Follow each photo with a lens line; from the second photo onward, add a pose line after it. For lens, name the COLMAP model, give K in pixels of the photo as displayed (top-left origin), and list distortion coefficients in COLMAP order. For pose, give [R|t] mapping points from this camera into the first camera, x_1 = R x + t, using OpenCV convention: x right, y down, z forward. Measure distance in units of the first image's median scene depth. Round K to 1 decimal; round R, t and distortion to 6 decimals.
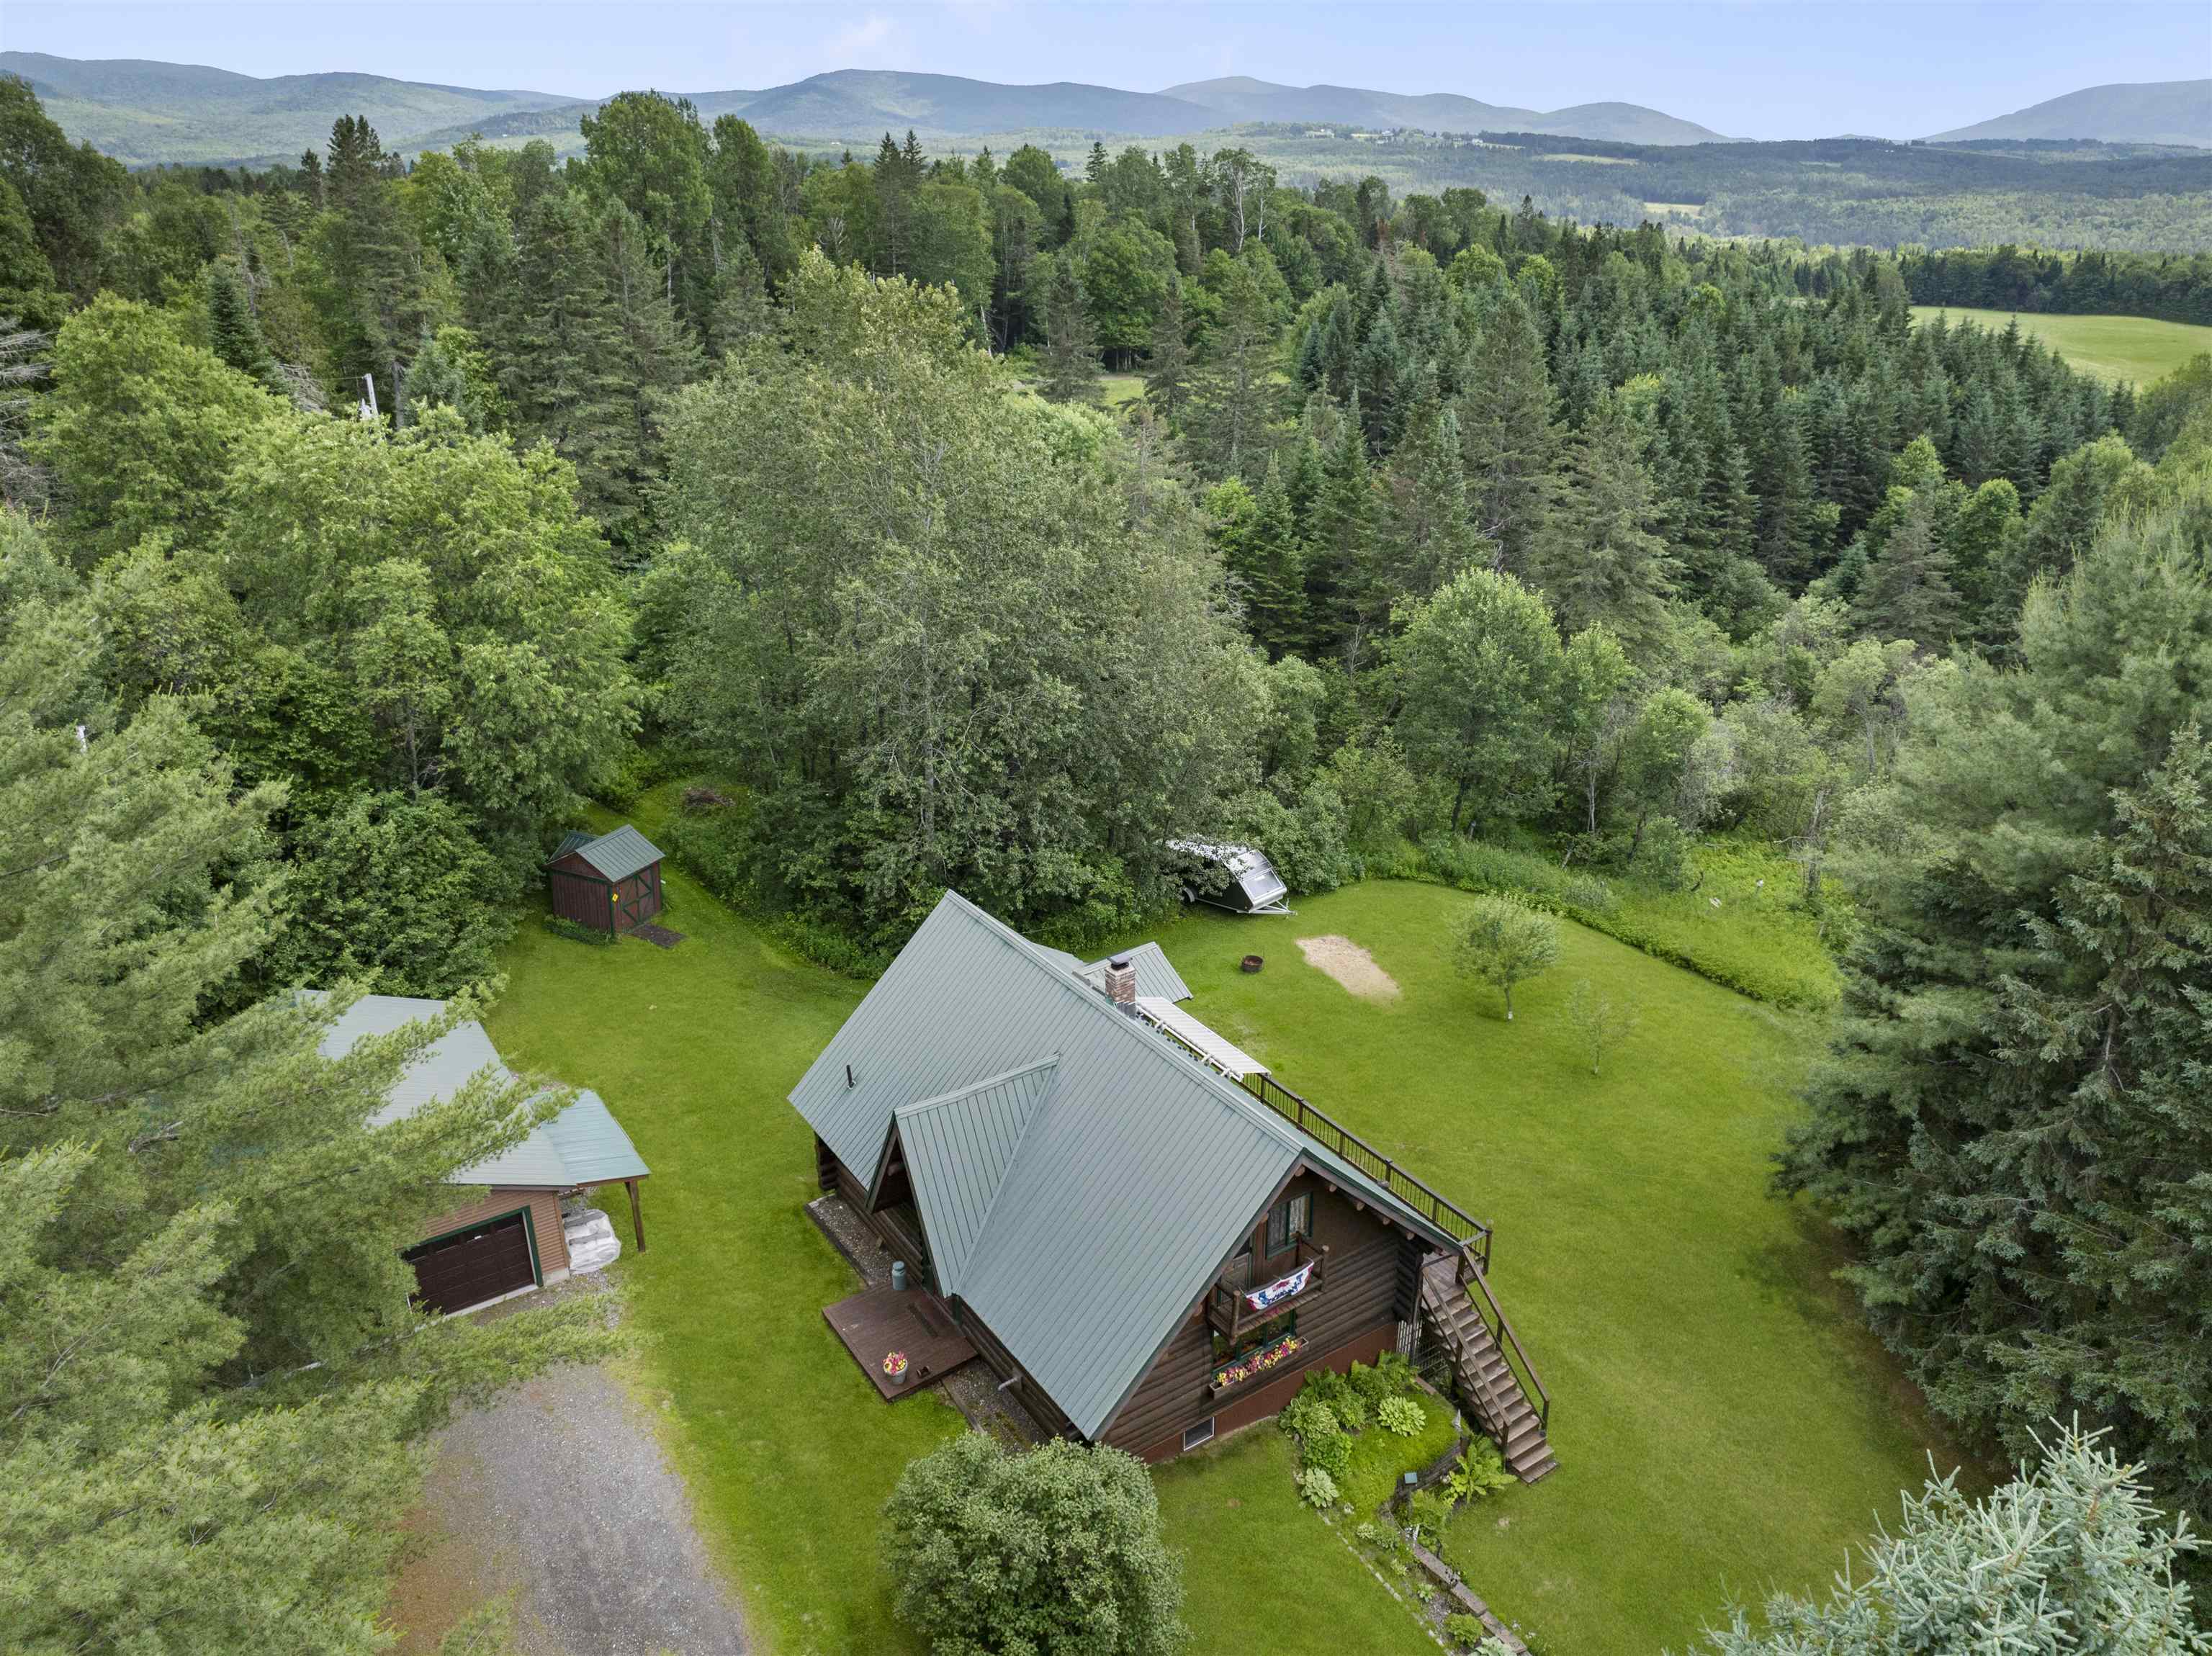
lens RADIAL K [[1553.8, 0, 1111.2], [0, 1553.8, 824.3], [0, 0, 1]] dist [-0.035573, 0.002067]
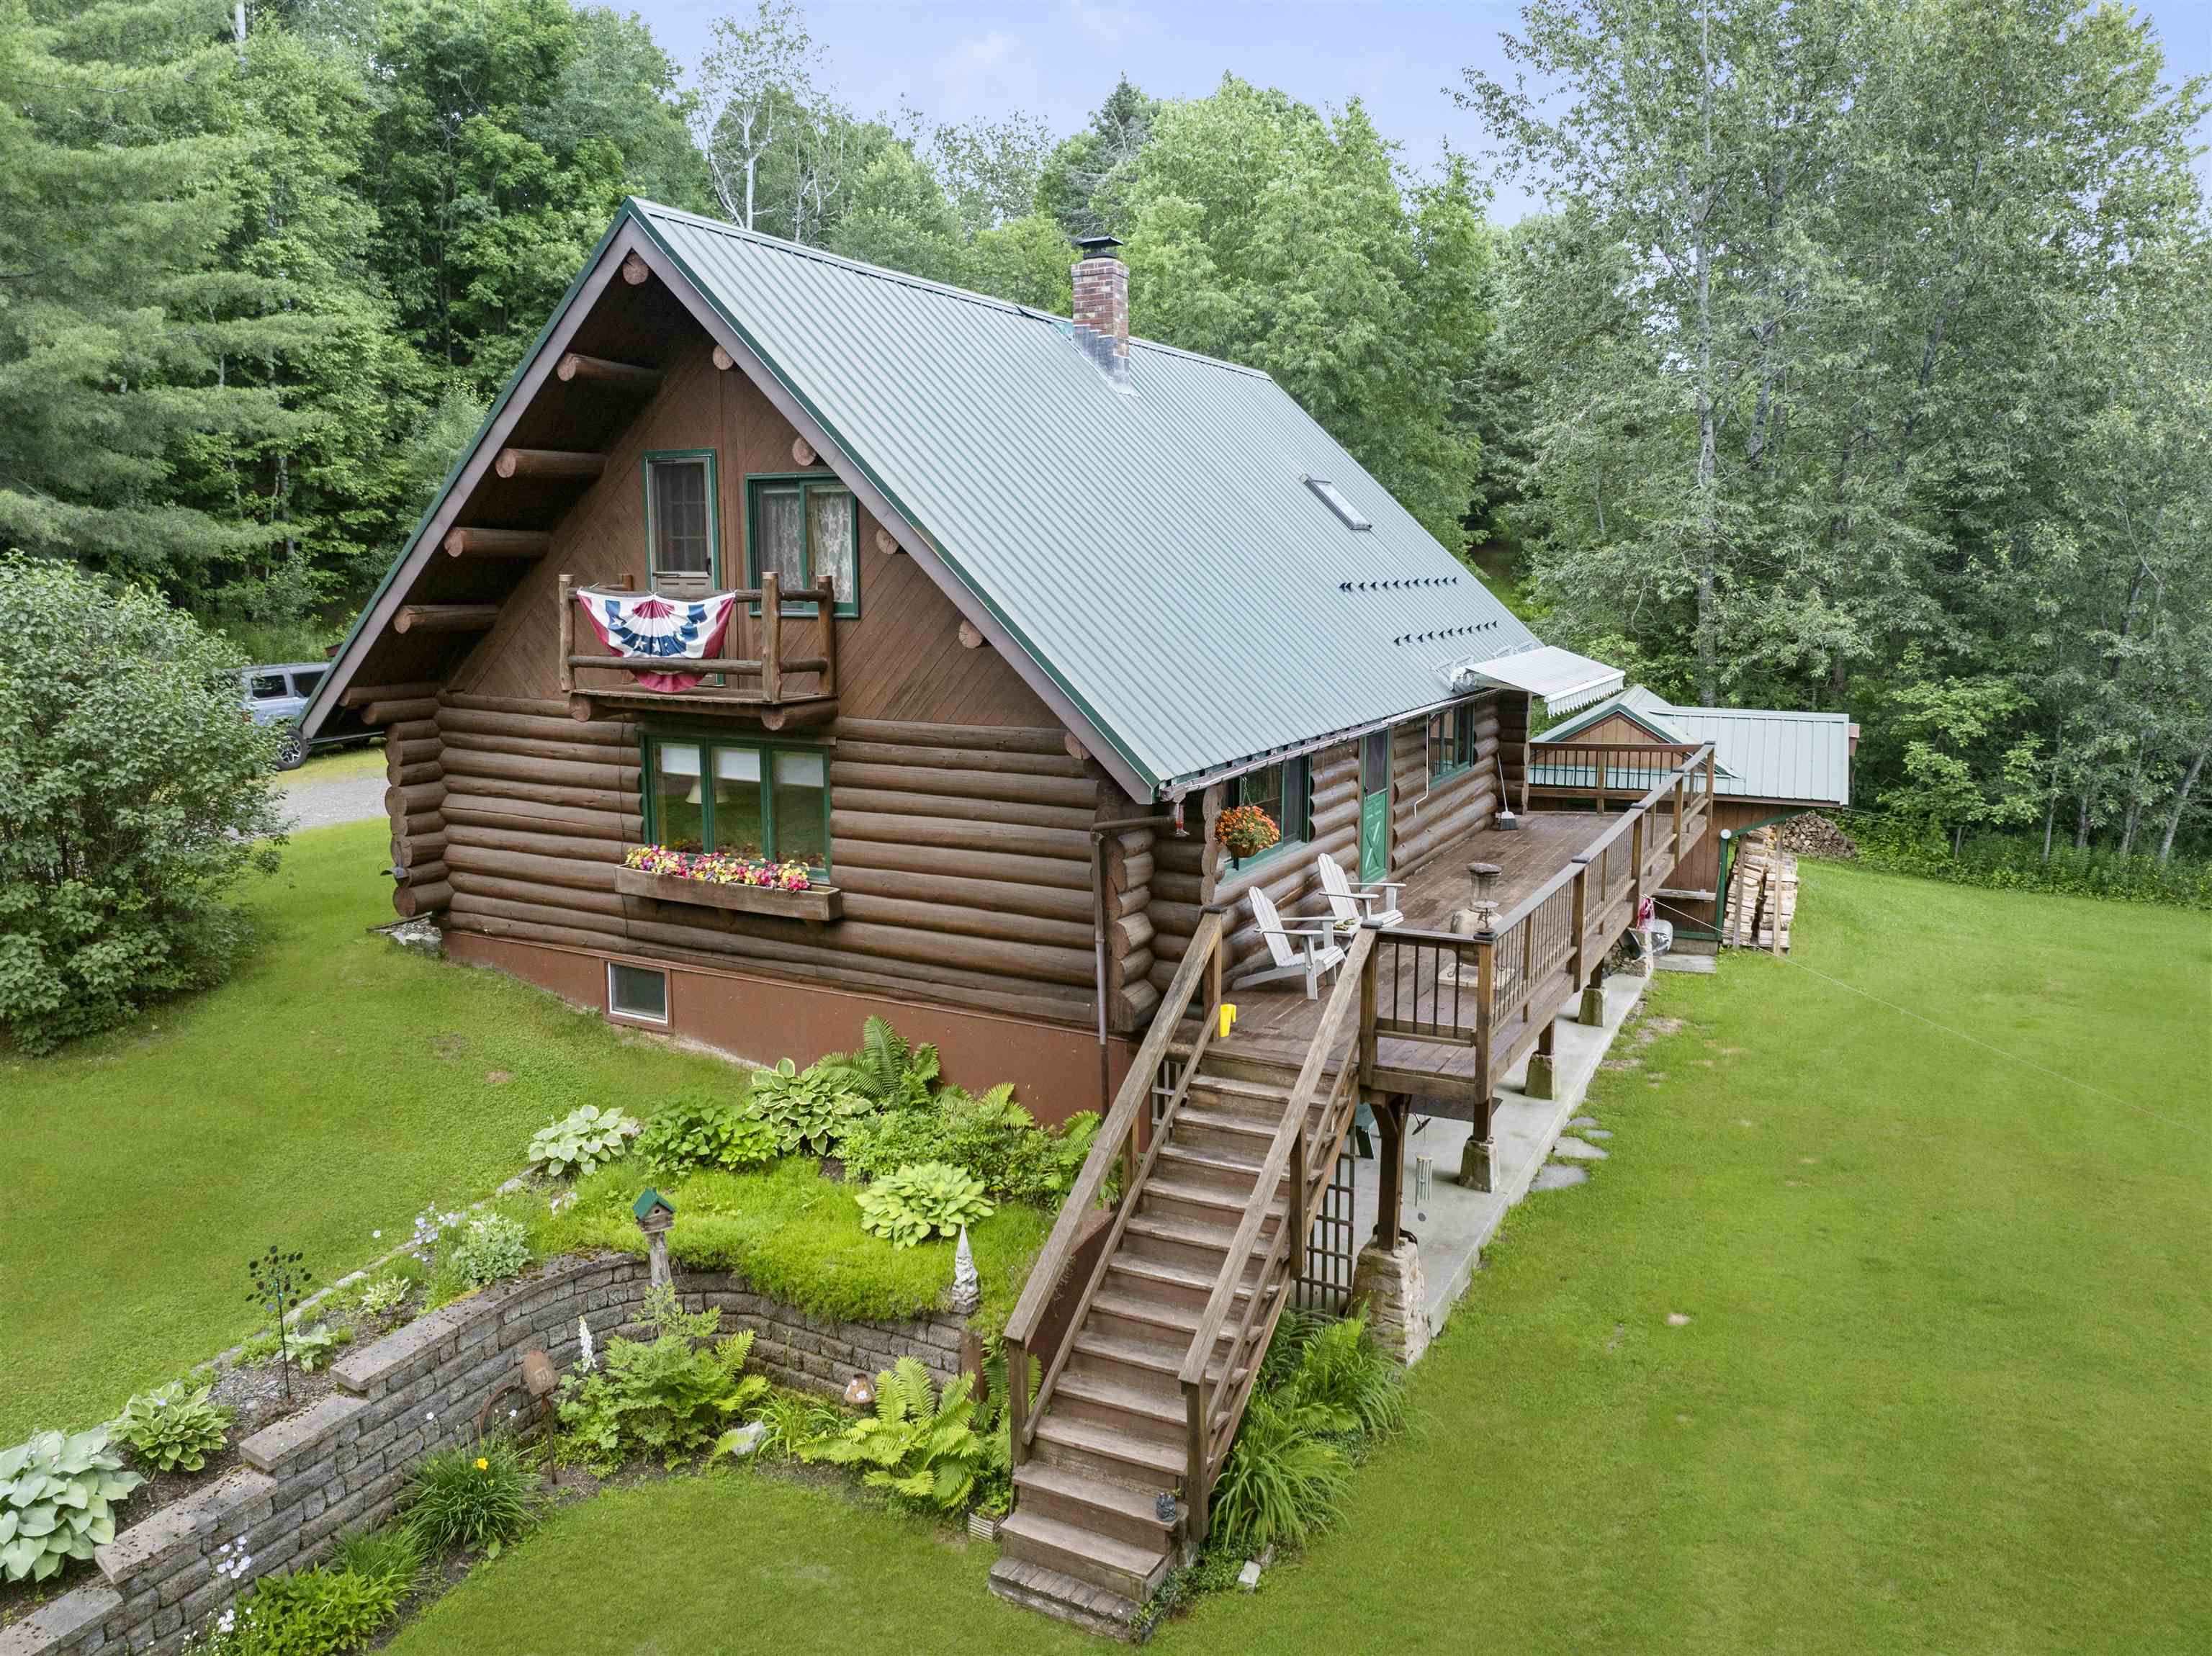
lens RADIAL K [[1550.8, 0, 1121.7], [0, 1550.8, 829.4], [0, 0, 1]] dist [-0.034672, -0.007129]
pose [[0.479602, 0.151252, -0.864352, 0.340616], [-0.340299, 0.940002, -0.024331, 0.196824], [0.808813, 0.305807, 0.502298, 0.554759]]
